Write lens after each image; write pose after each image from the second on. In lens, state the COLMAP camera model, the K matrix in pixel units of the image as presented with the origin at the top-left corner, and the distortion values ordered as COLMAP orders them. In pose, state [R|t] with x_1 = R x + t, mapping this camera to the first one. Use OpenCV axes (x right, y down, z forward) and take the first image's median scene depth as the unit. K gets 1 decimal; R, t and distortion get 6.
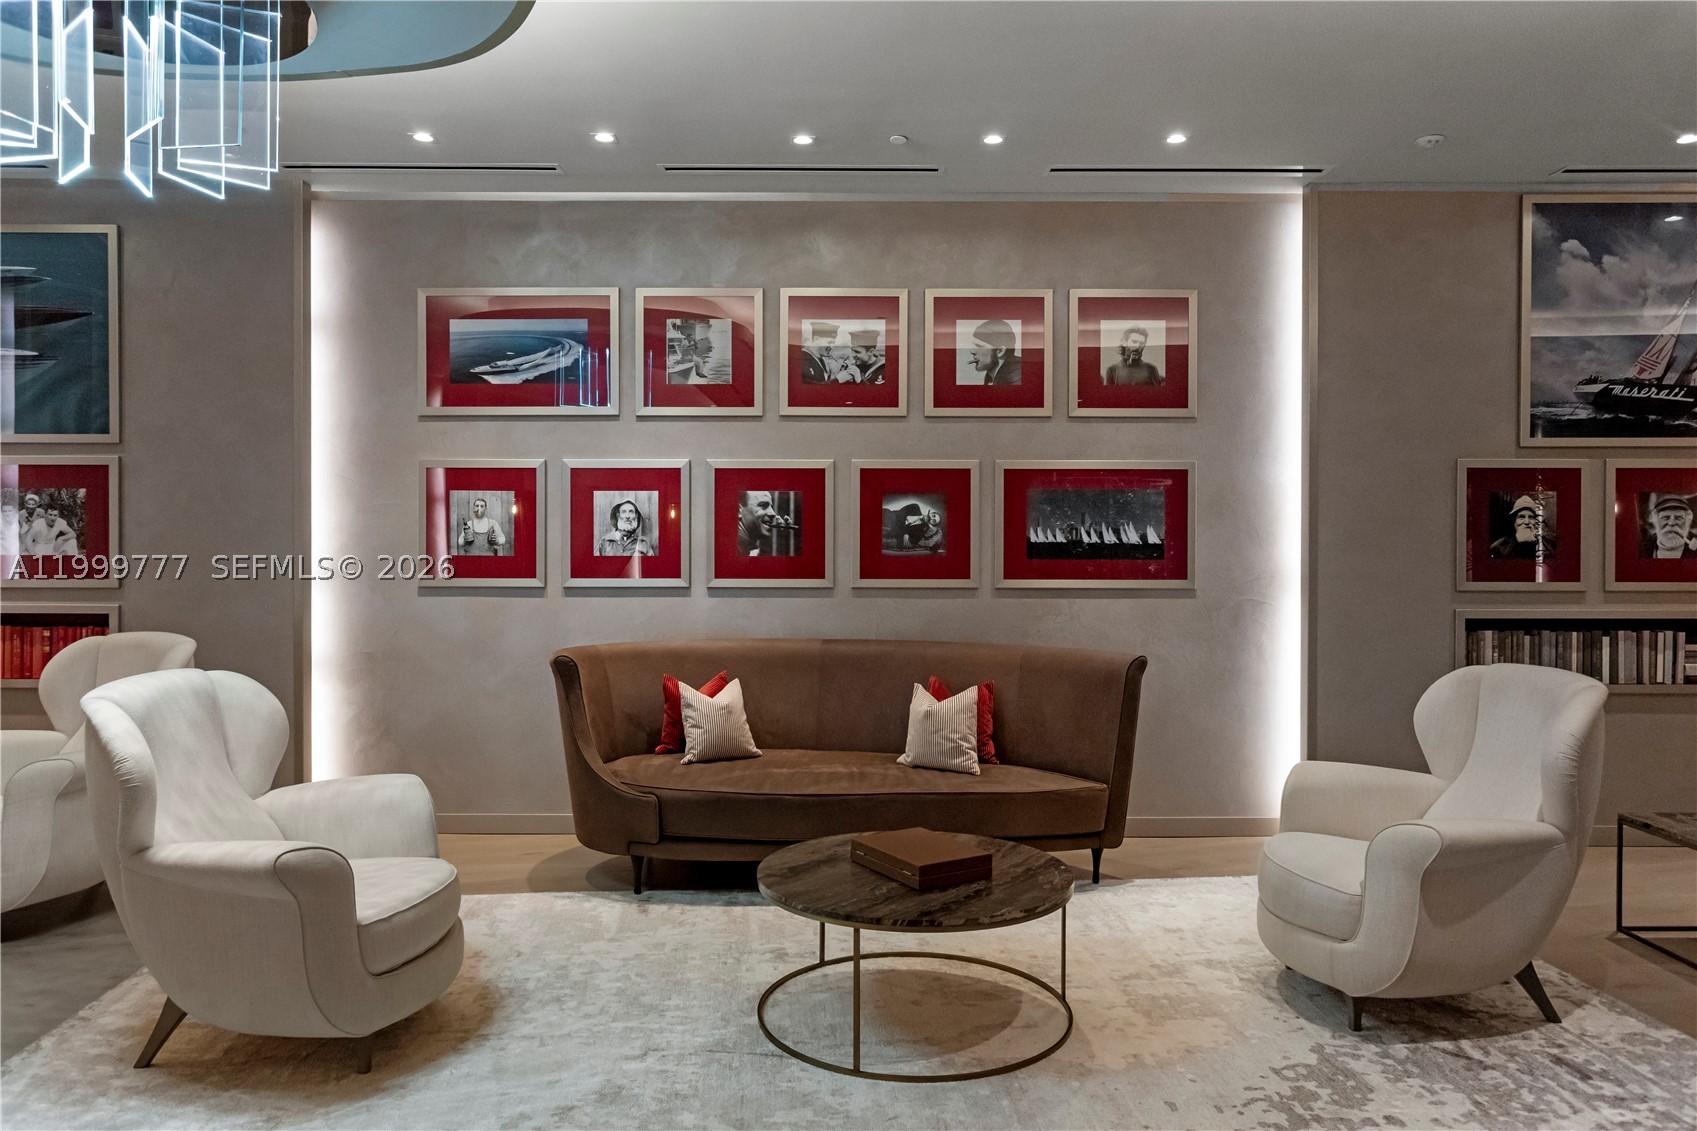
lens RADIAL K [[1210.8, 0, 850.2], [0, 1210.8, 549.9], [0, 0, 1]] dist [0.006967, -0.006370]
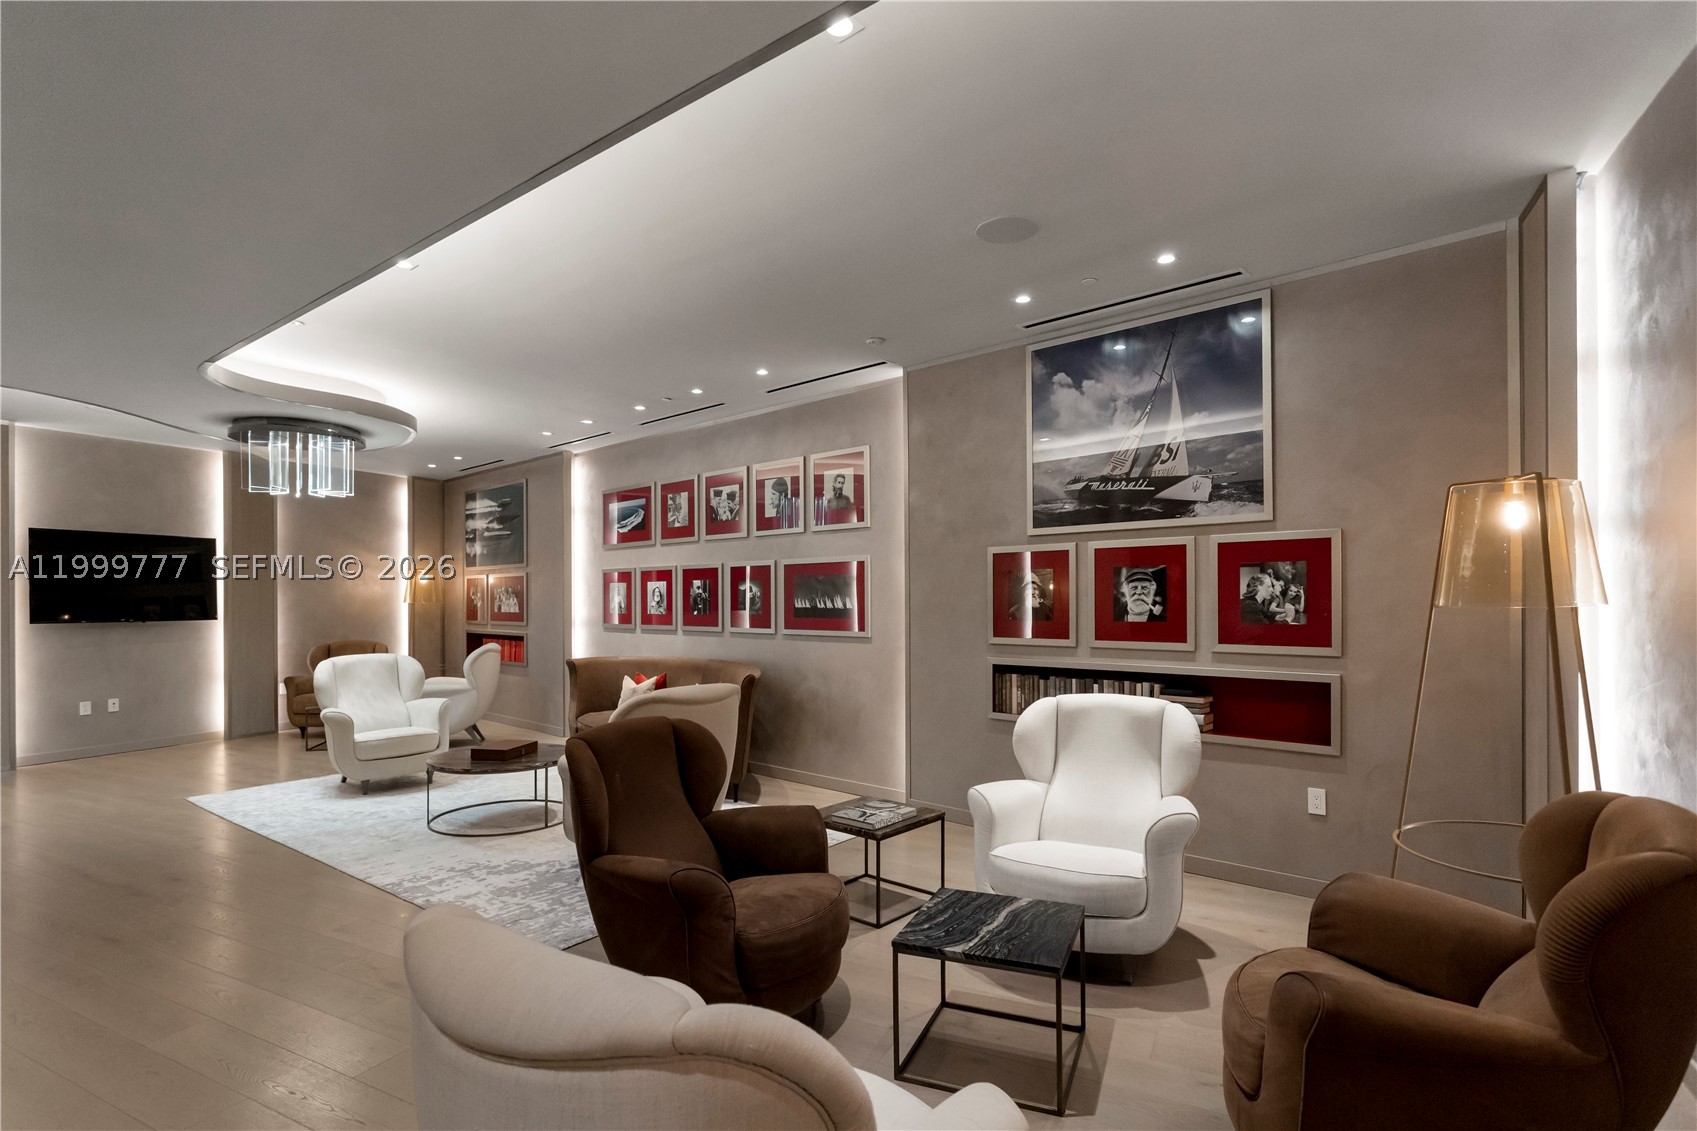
lens RADIAL K [[853.0, 0, 843.7], [0, 853.0, 596.4], [0, 0, 1]] dist [0.004445, 0.001002]
pose [[0.731599, -0.007055, -0.681699, 1.014928], [-0.013959, 0.999582, -0.025326, 0.007170], [0.681592, 0.028044, 0.731195, 0.181708]]
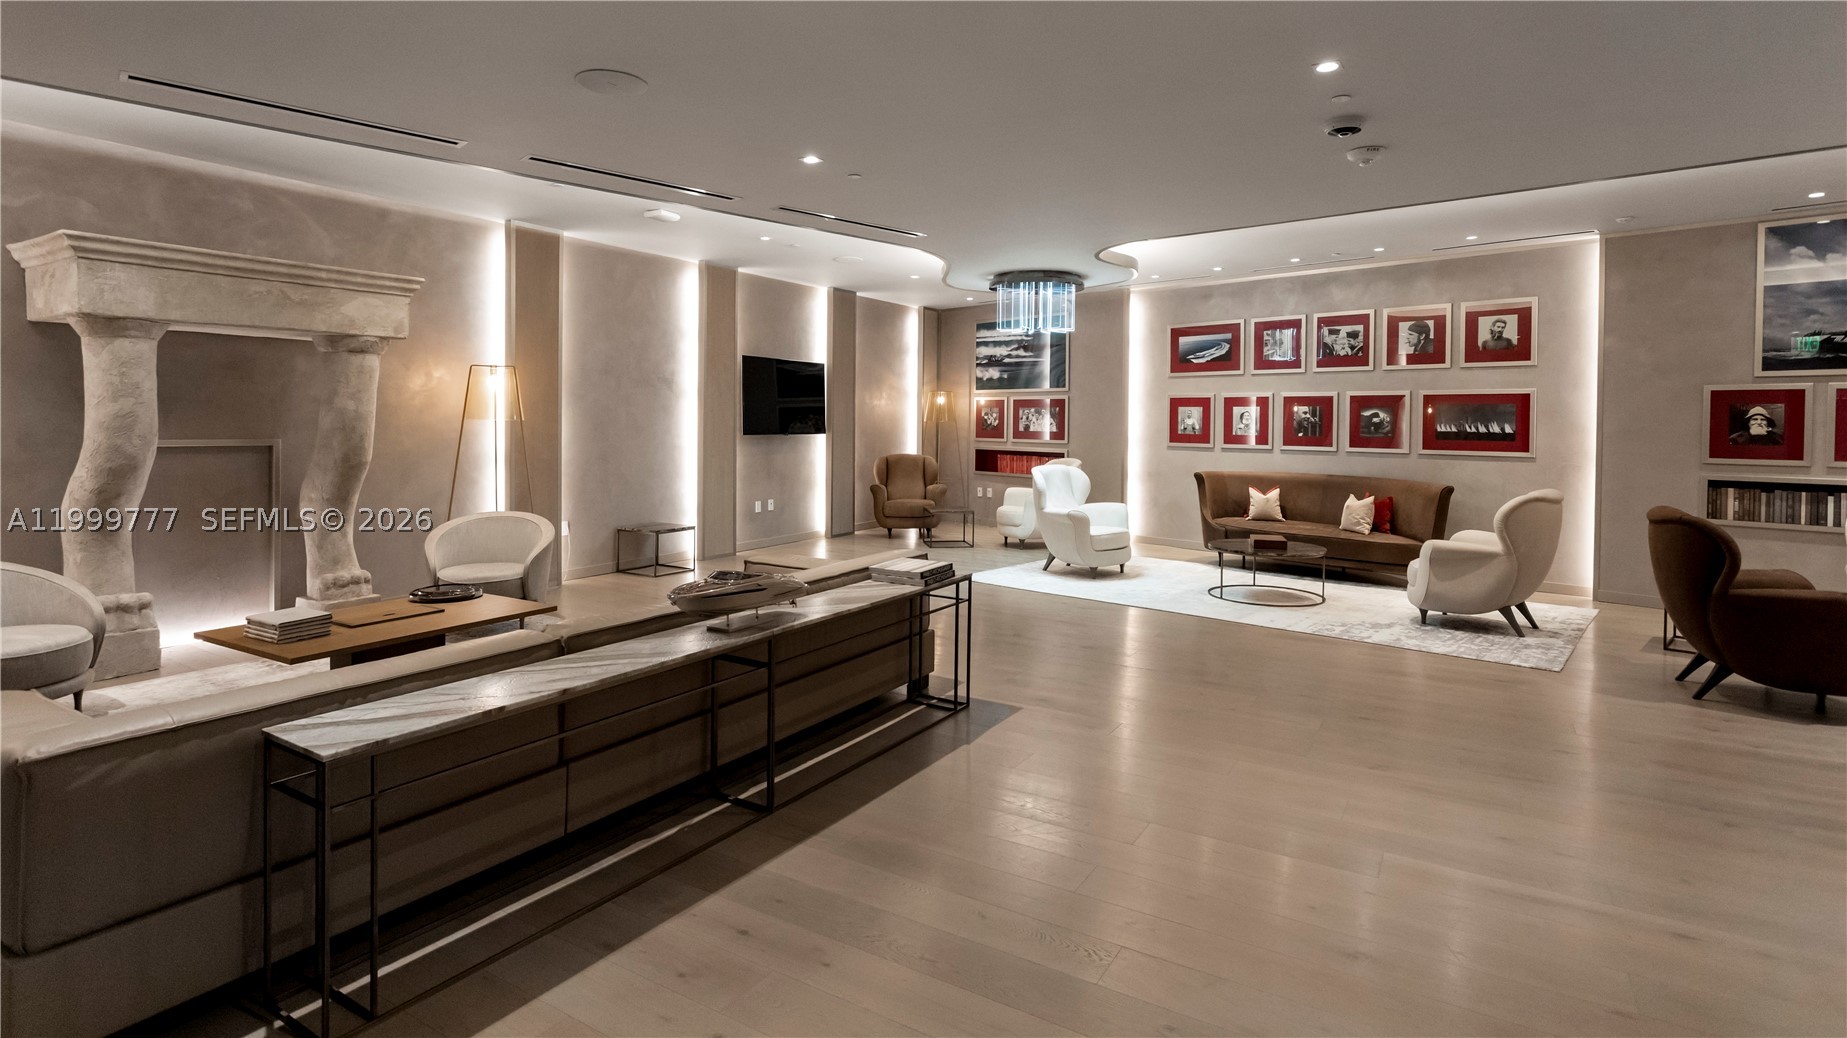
lens RADIAL K [[911.4, 0, 939.6], [0, 911.4, 438.1], [0, 0, 1]] dist [0.005914, 0.002350]
pose [[0.701609, 0.019018, -0.712308, 0.648835], [-0.028758, 0.999585, -0.001639, 0.030822], [0.711981, 0.021634, 0.701865, -0.636064]]
